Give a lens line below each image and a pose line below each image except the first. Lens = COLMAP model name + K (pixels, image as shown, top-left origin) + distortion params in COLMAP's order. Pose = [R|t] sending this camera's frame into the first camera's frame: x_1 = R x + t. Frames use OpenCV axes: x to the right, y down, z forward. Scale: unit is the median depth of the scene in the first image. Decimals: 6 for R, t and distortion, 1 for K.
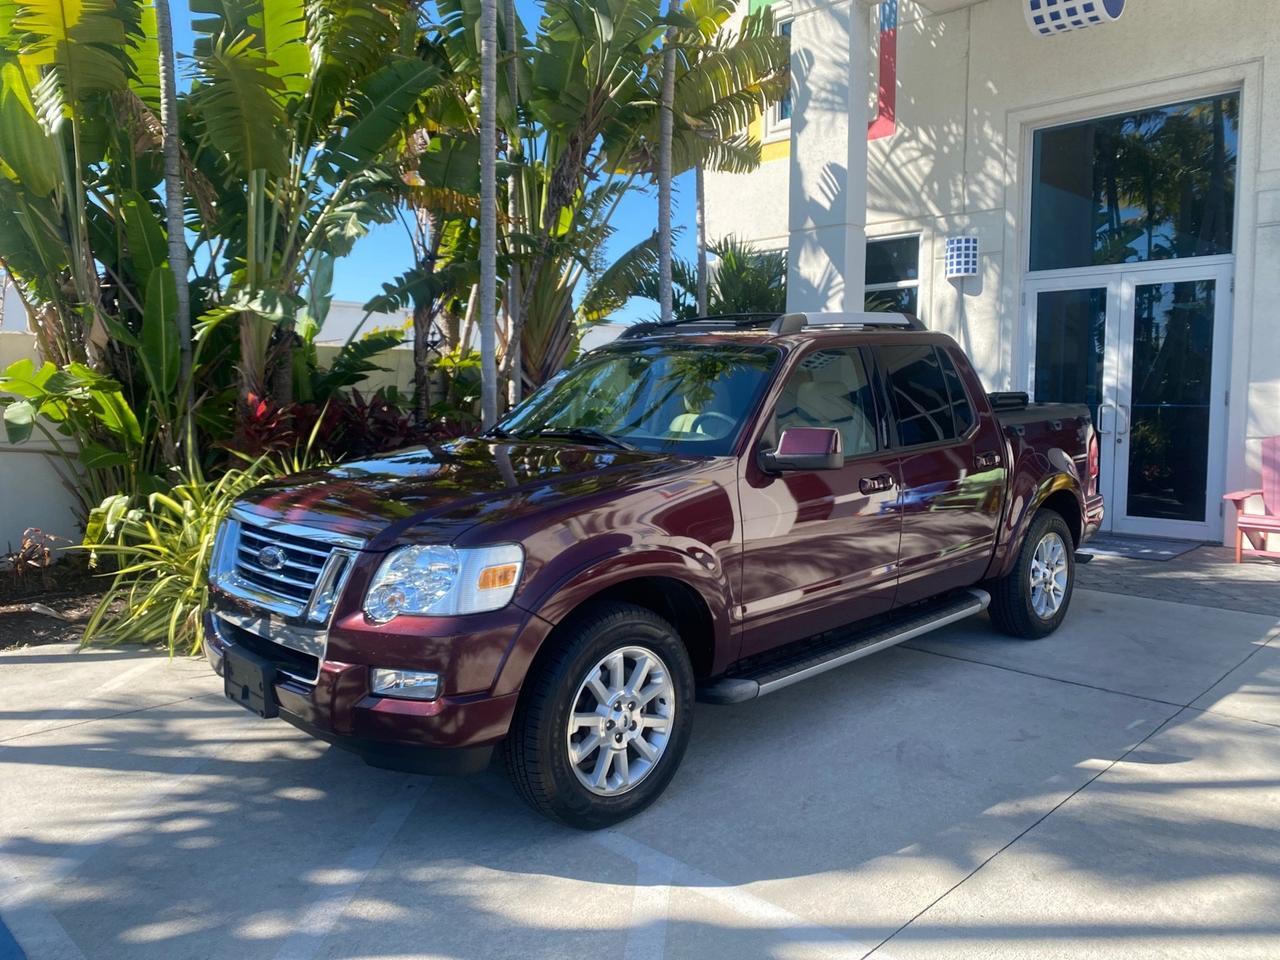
lens RADIAL K [[980.0, 0, 640.2], [0, 980.0, 476.2], [0, 0, 1]] dist [0.013162, -0.004924]
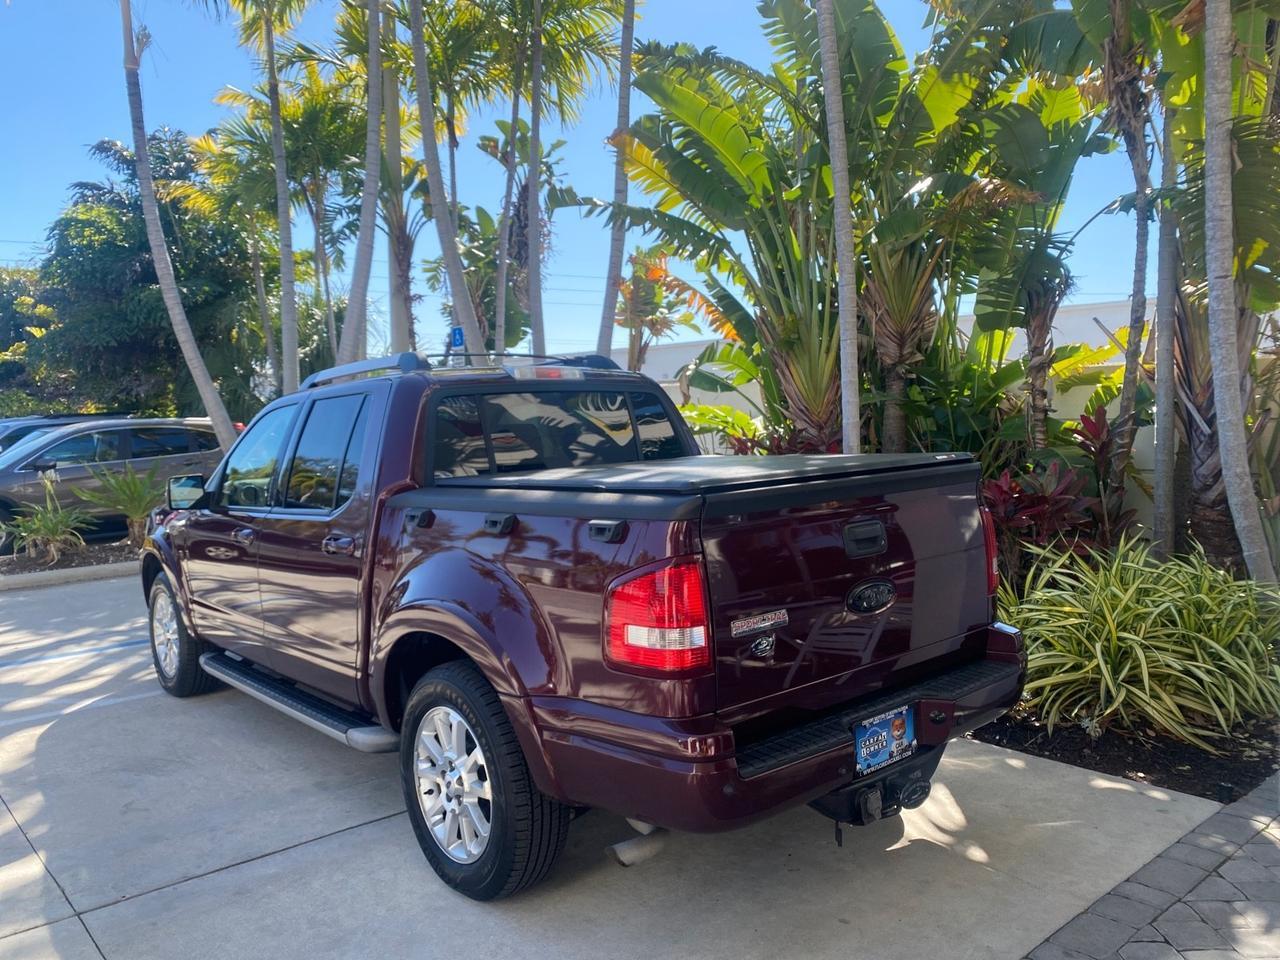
lens RADIAL K [[984.5, 0, 636.0], [0, 984.5, 475.0], [0, 0, 1]] dist [0.006434, -0.000017]
pose [[-0.078086, 0.065308, -0.994805, 0.651227], [-0.056491, 0.995959, 0.069818, -0.081570], [0.995345, 0.061649, -0.074081, 0.771242]]
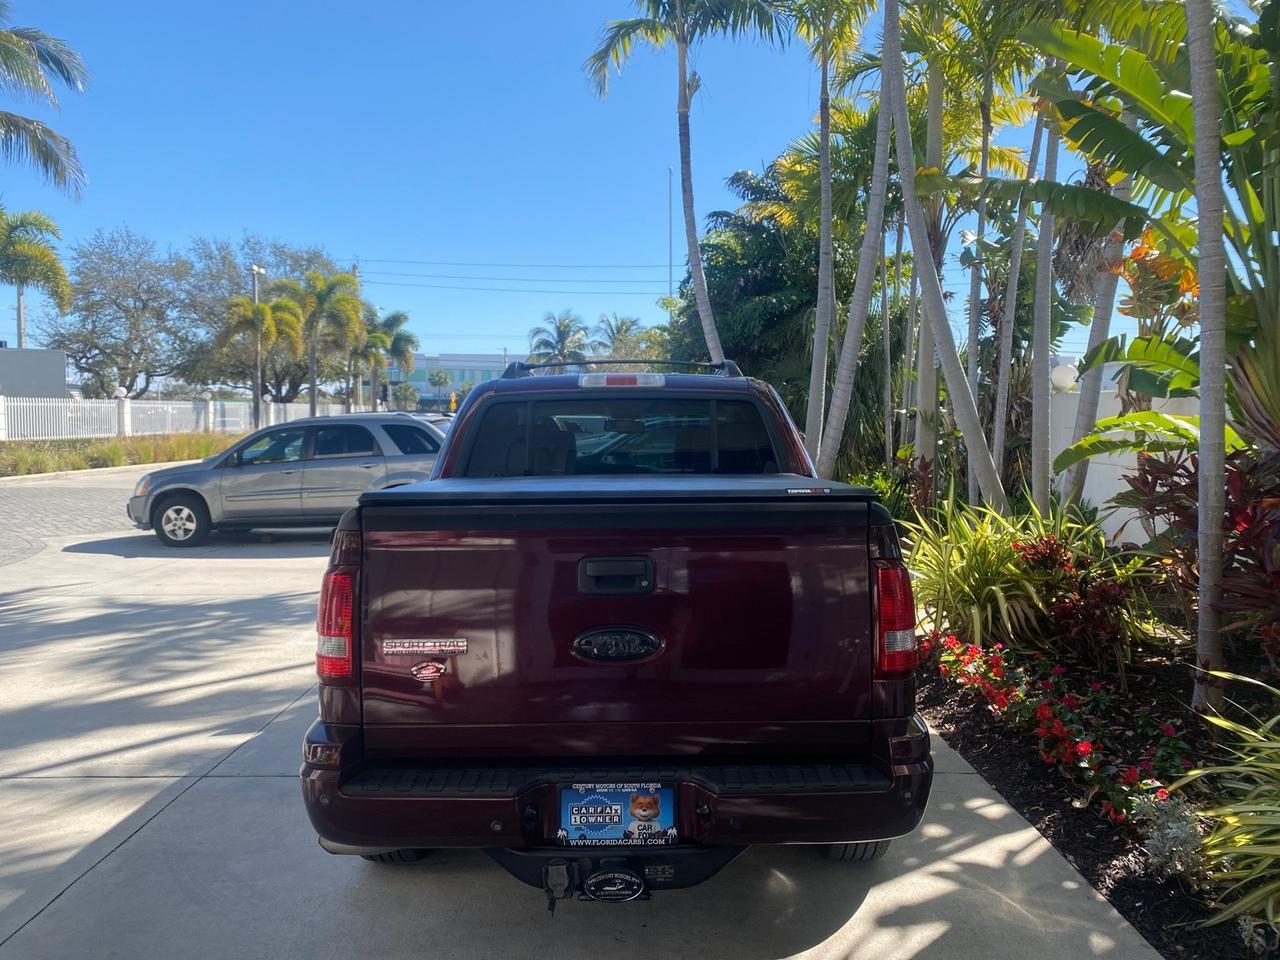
lens RADIAL K [[983.5, 0, 640.1], [0, 983.5, 476.8], [0, 0, 1]] dist [0.009304, -0.005822]
pose [[-0.703373, 0.039204, -0.709739, 0.498056], [-0.060053, 0.991631, 0.114289, -0.104212], [0.708280, 0.123010, -0.695132, 1.046881]]
